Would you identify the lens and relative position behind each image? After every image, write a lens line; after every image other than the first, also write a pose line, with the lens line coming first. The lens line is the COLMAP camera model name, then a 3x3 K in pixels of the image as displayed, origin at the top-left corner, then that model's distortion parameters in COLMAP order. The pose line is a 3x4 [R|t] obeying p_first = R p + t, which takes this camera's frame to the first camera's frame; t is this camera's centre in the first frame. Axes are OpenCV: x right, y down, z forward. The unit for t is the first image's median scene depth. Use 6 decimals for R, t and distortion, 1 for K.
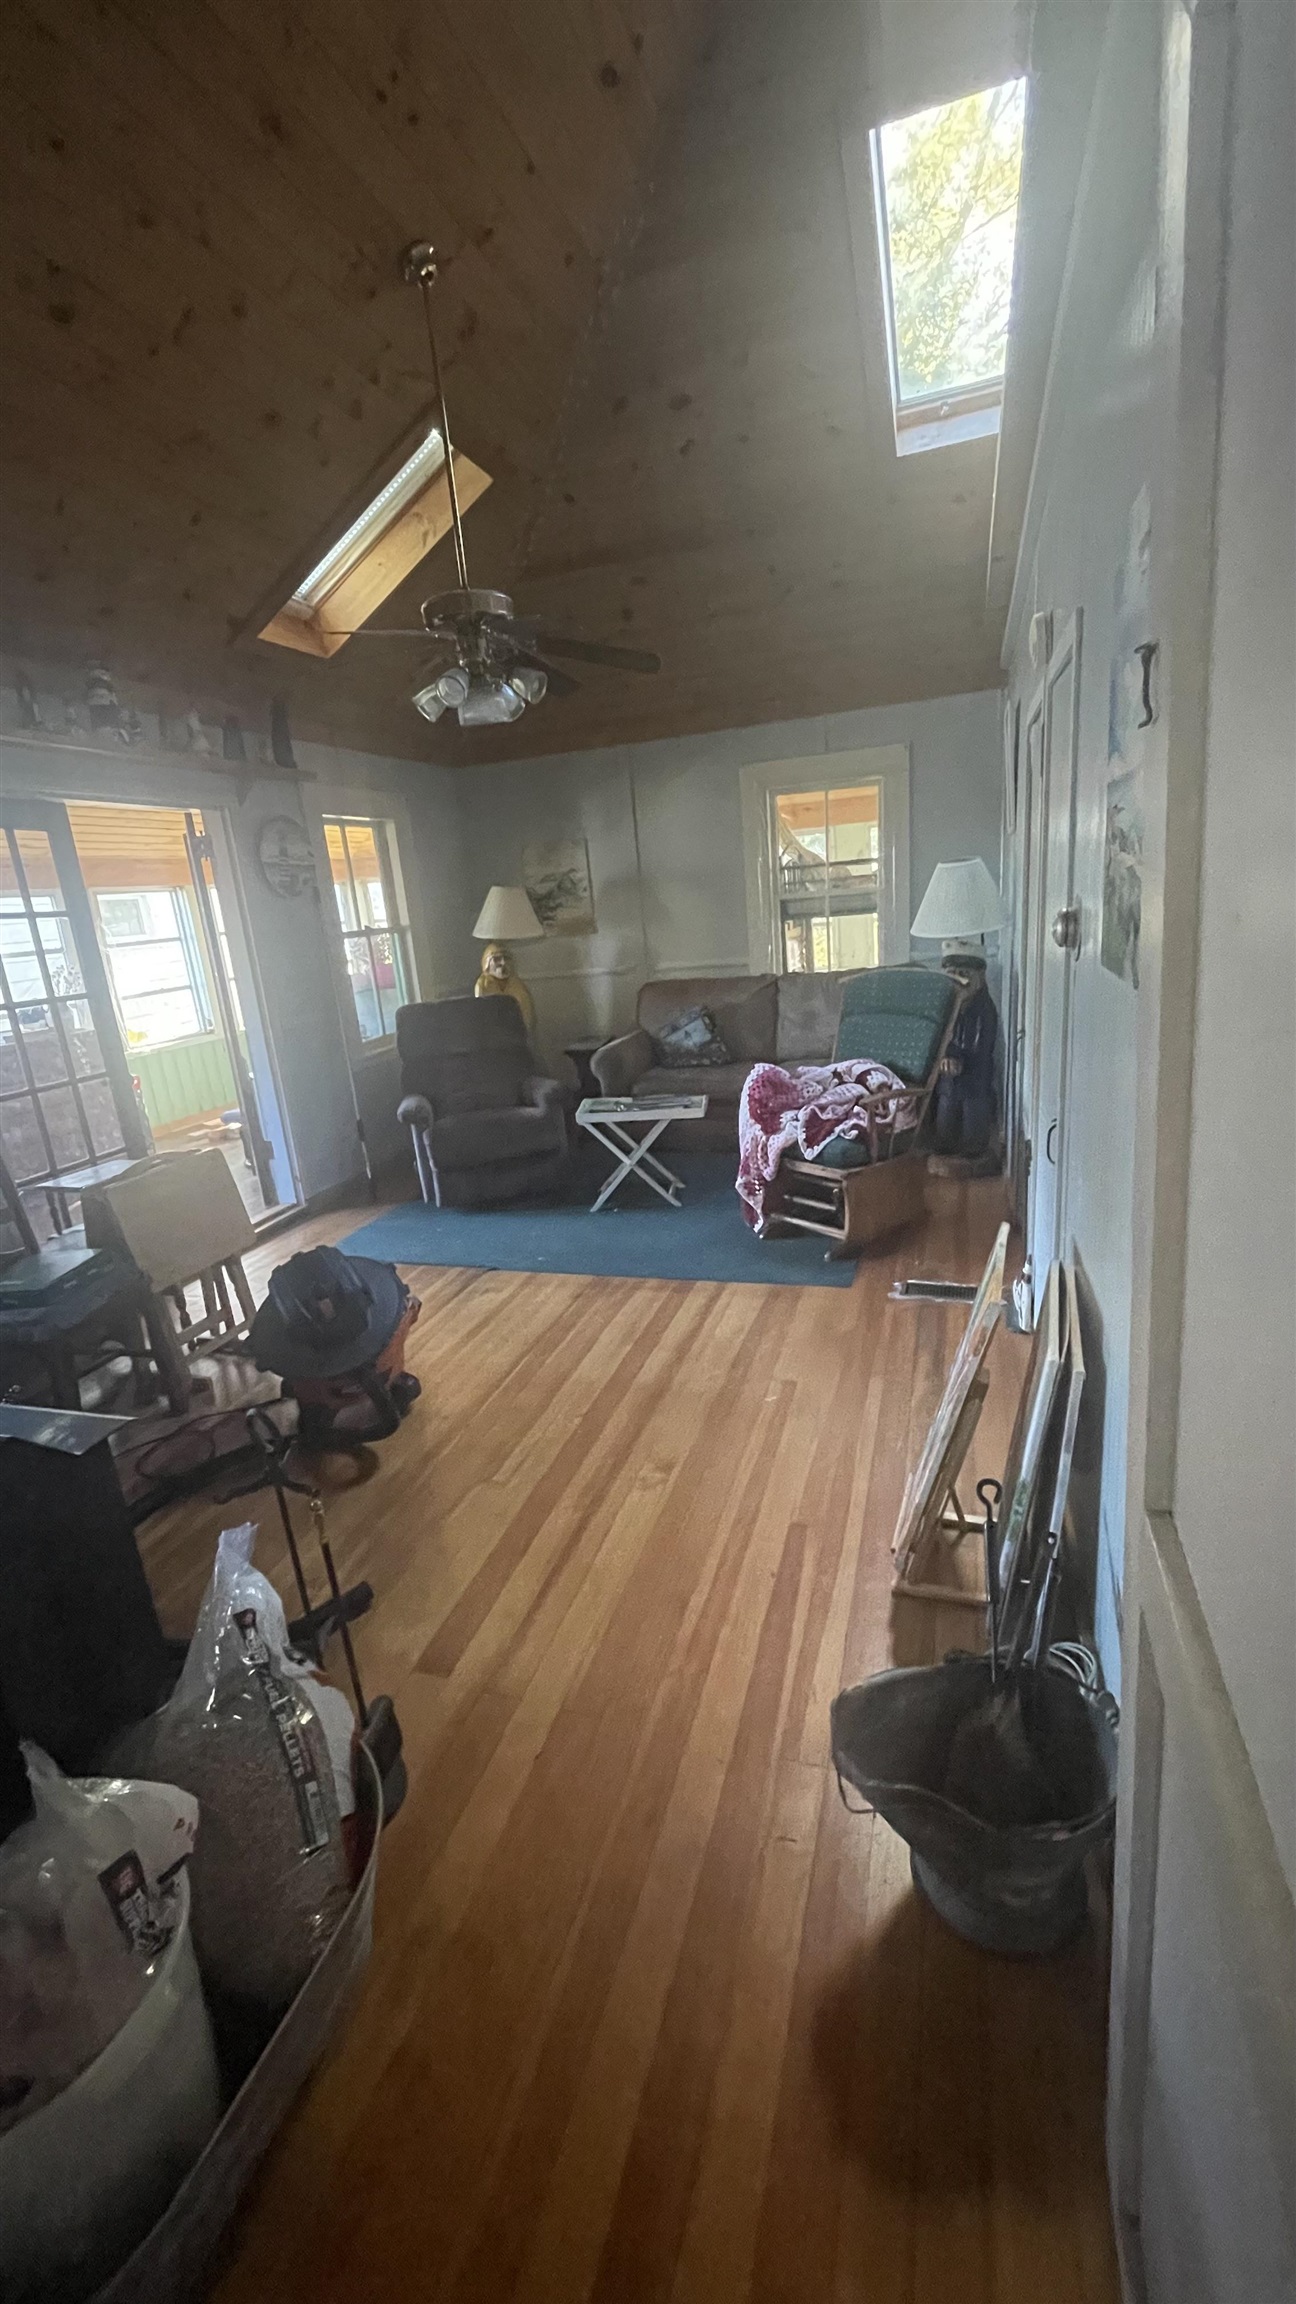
lens RADIAL K [[929.3, 0, 647.8], [0, 929.3, 1149.3], [0, 0, 1]] dist [-0.000799, -0.000382]
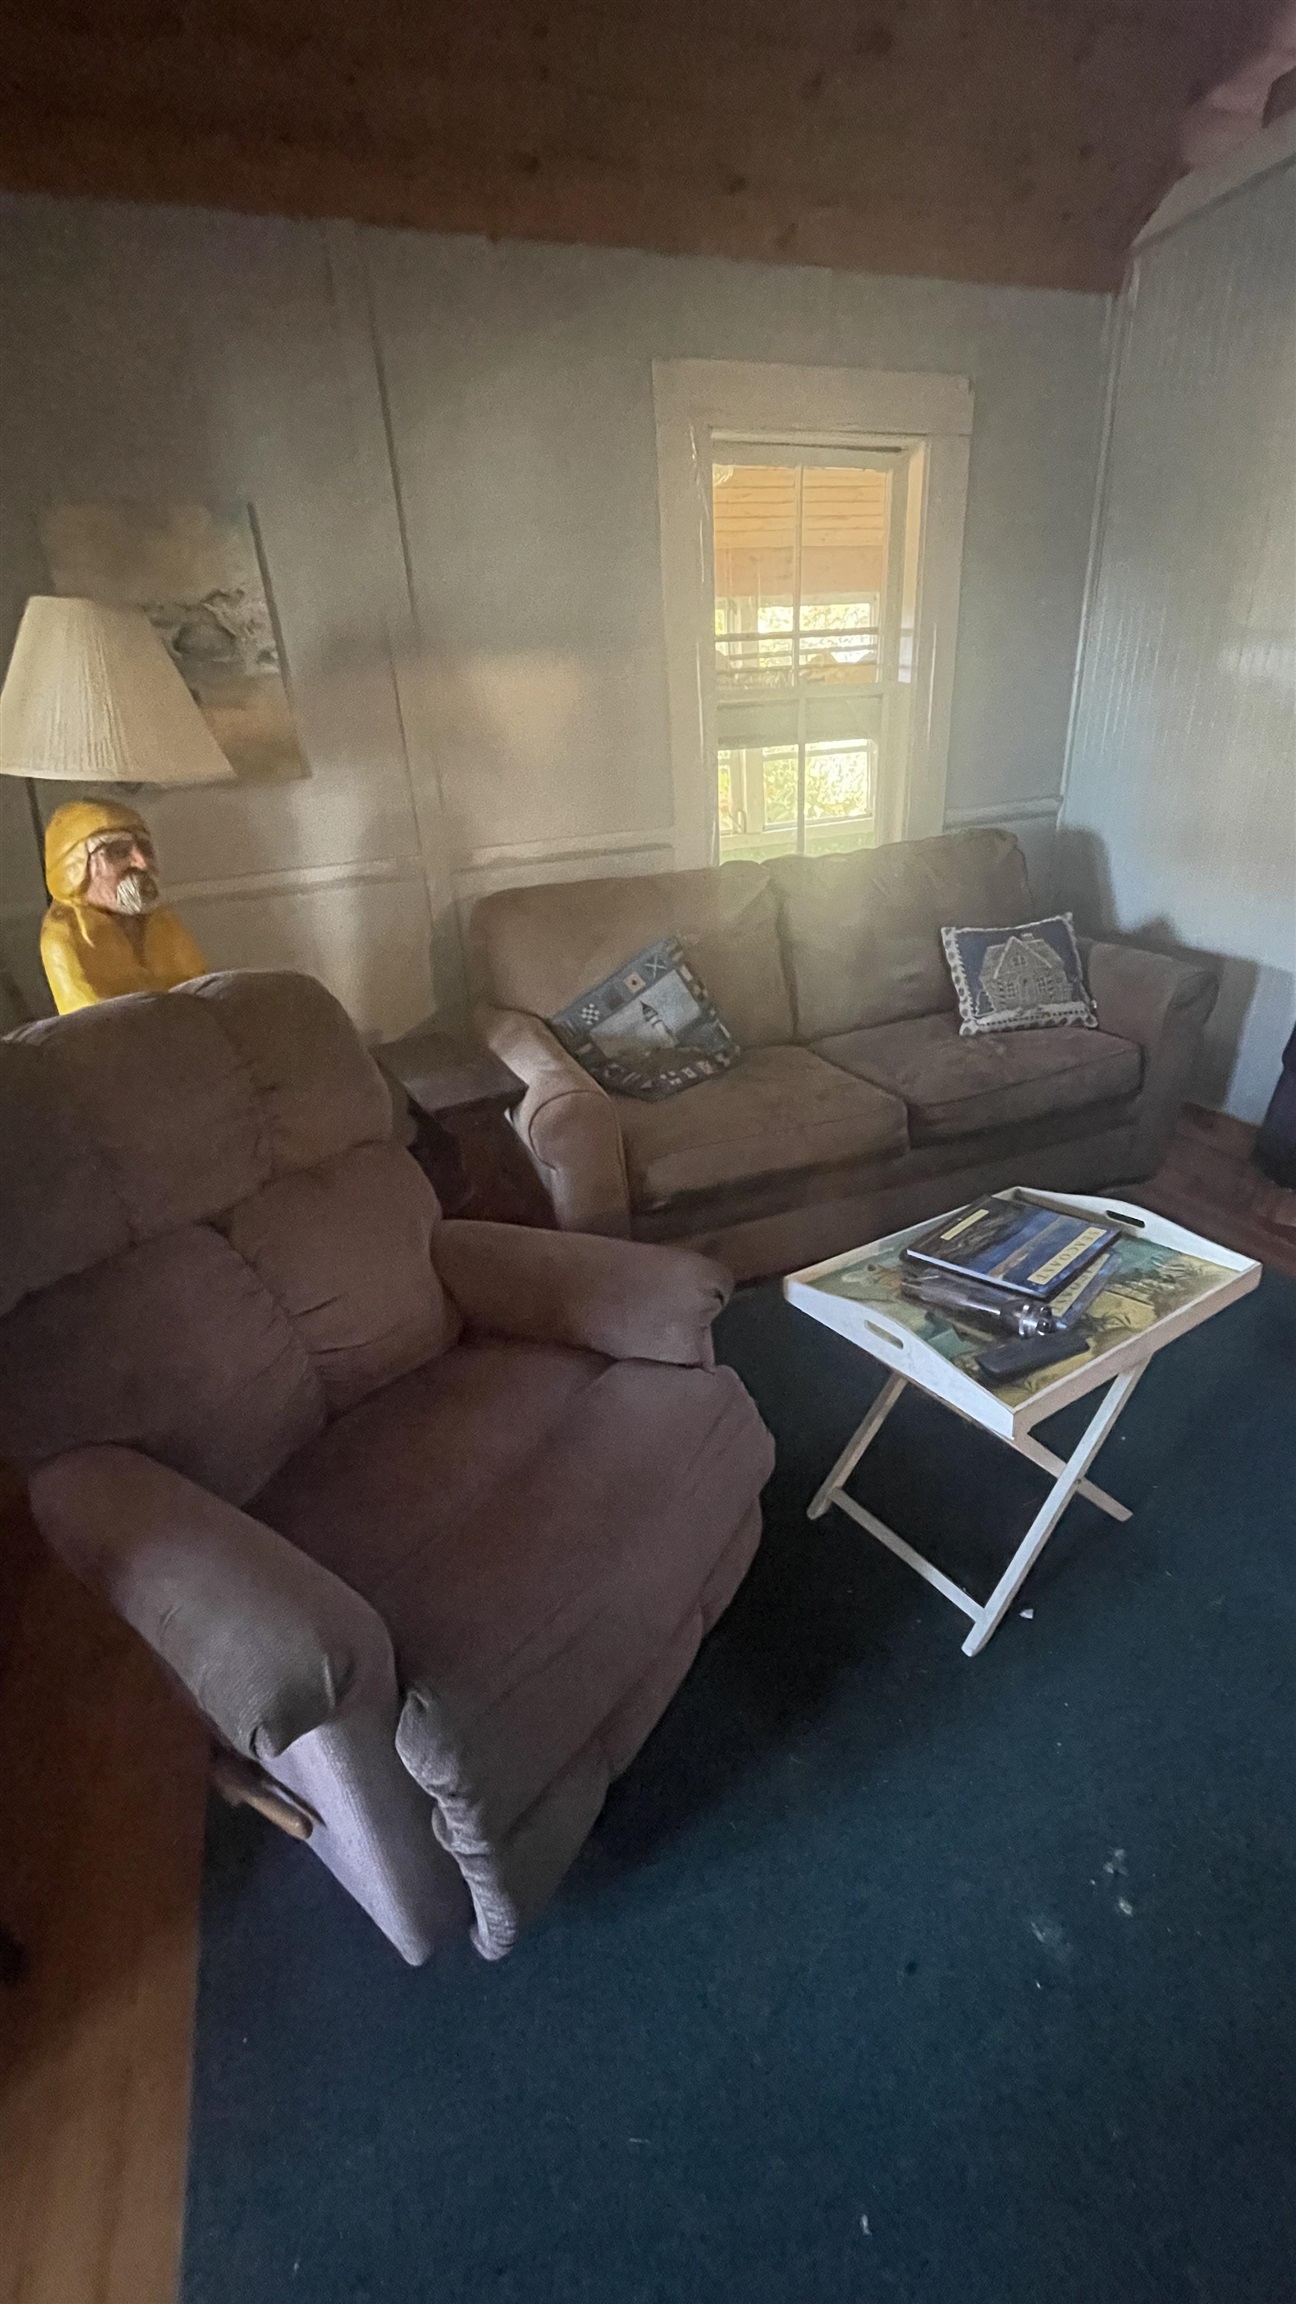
lens RADIAL K [[929.3, 0, 647.8], [0, 929.3, 1149.3], [0, 0, 1]] dist [-0.000799, -0.000382]
pose [[0.771354, -0.225539, 0.595101, -0.220104], [0.160600, 0.973816, 0.160905, -0.123329], [-0.615809, -0.028542, 0.787379, 0.615622]]
